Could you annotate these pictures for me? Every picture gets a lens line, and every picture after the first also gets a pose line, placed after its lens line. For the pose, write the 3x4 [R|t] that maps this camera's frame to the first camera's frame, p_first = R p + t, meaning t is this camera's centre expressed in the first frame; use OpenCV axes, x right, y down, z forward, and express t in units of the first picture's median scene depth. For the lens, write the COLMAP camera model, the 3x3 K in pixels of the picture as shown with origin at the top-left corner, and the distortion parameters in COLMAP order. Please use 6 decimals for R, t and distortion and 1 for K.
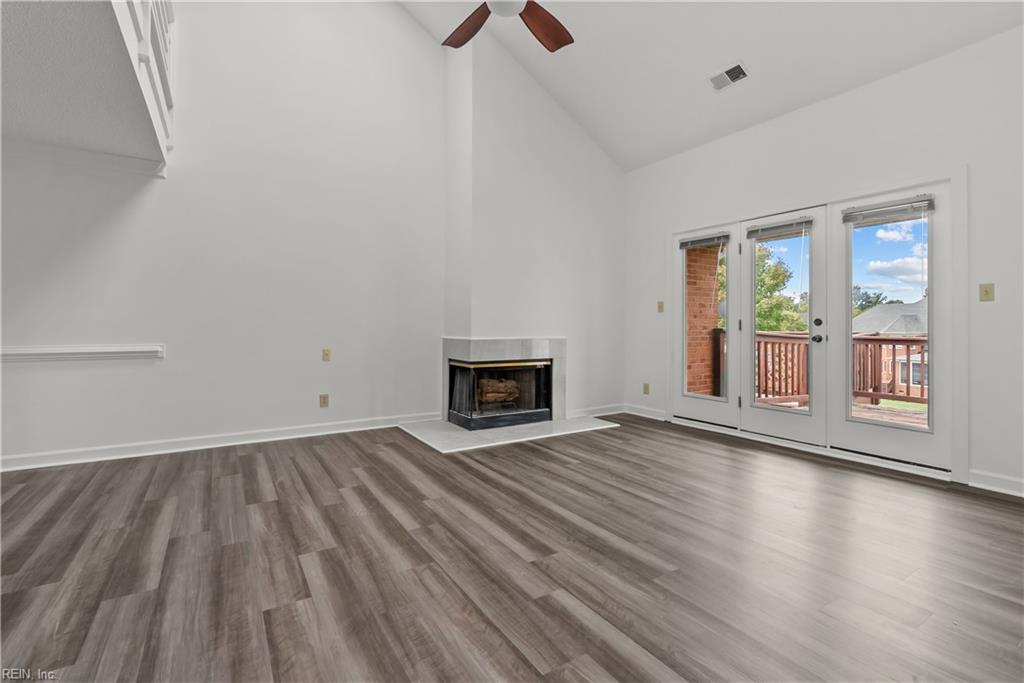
lens RADIAL K [[465.6, 0, 505.2], [0, 465.6, 323.0], [0, 0, 1]] dist [-0.012718, 0.003659]
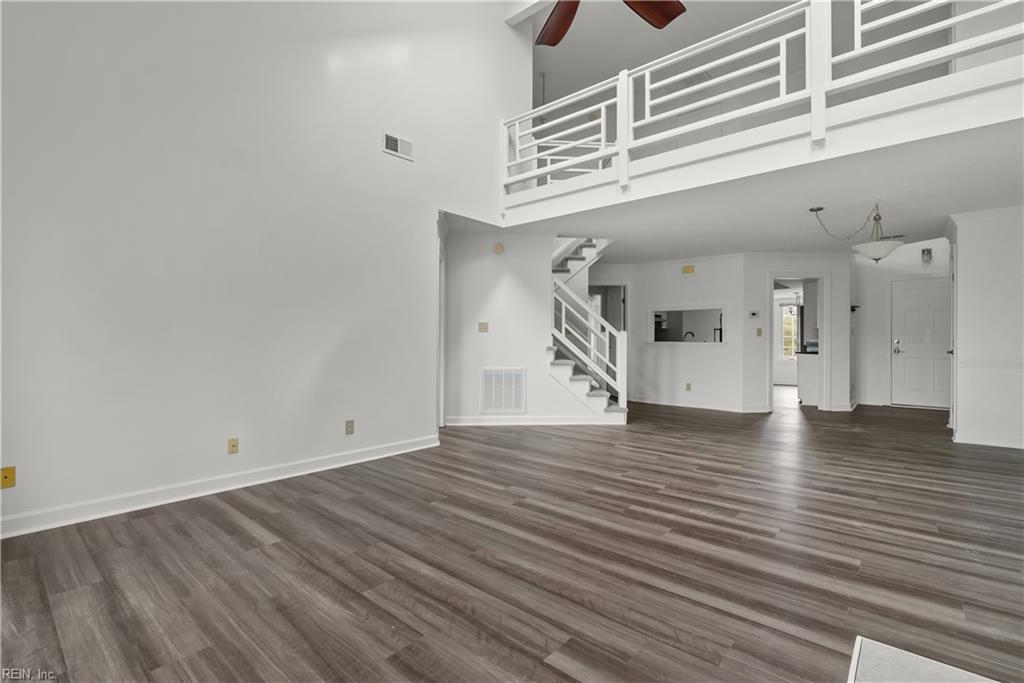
lens RADIAL K [[465.6, 0, 506.5], [0, 465.6, 338.8], [0, 0, 1]] dist [-0.012718, 0.003659]
pose [[-0.955624, -0.005083, -0.294545, 0.358777], [-0.002957, 0.999966, -0.007662, 0.008313], [0.294574, -0.006451, -0.955607, 1.552408]]
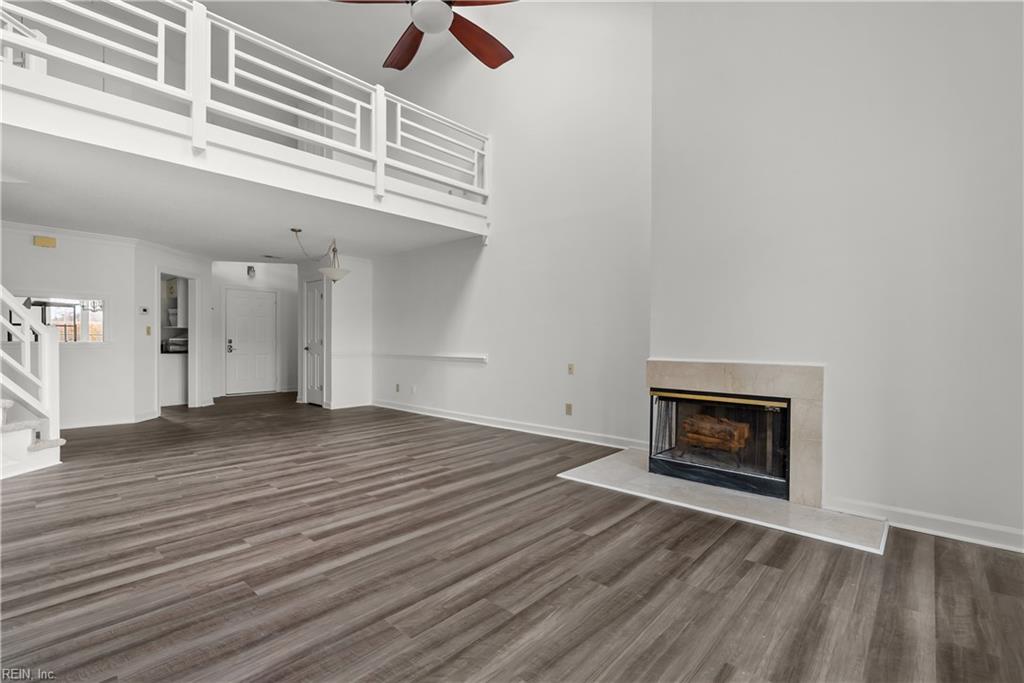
lens RADIAL K [[465.6, 0, 516.1], [0, 465.6, 346.8], [0, 0, 1]] dist [-0.012718, 0.003659]
pose [[0.283135, 0.009948, -0.959028, 0.888525], [0.000292, 0.999945, 0.010459, 0.006389], [0.959080, -0.003242, 0.283117, 0.770884]]
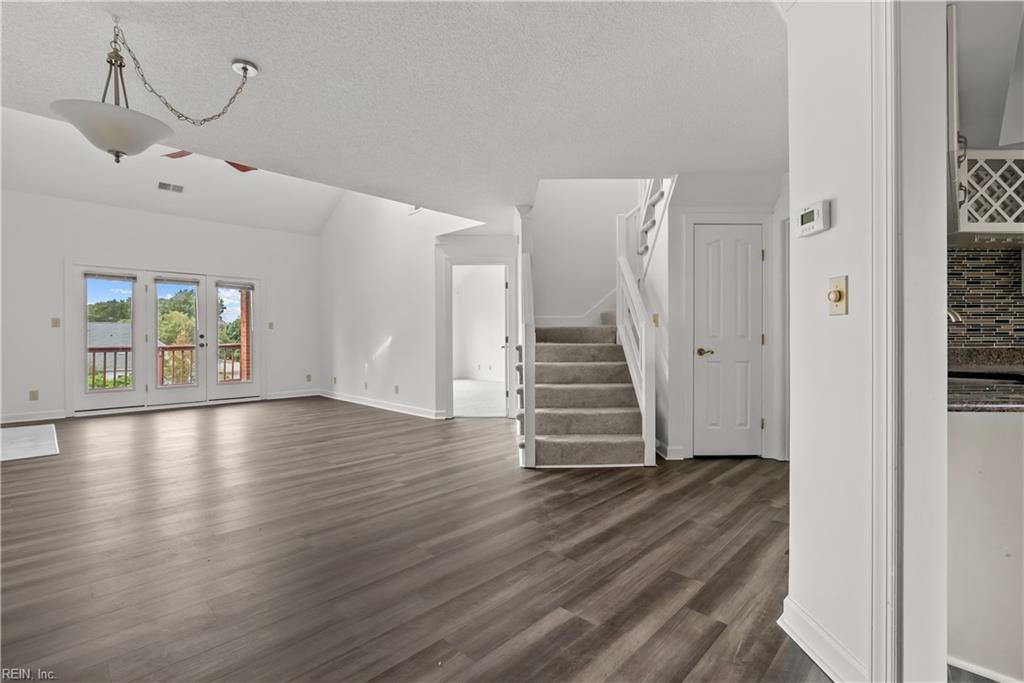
lens RADIAL K [[465.6, 0, 522.4], [0, 465.6, 336.5], [0, 0, 1]] dist [-0.012718, 0.003659]
pose [[-0.259929, 0.002960, 0.965623, -1.741475], [-0.002535, 0.999990, -0.003748, 0.002722], [-0.965624, -0.003422, -0.259919, 0.266783]]
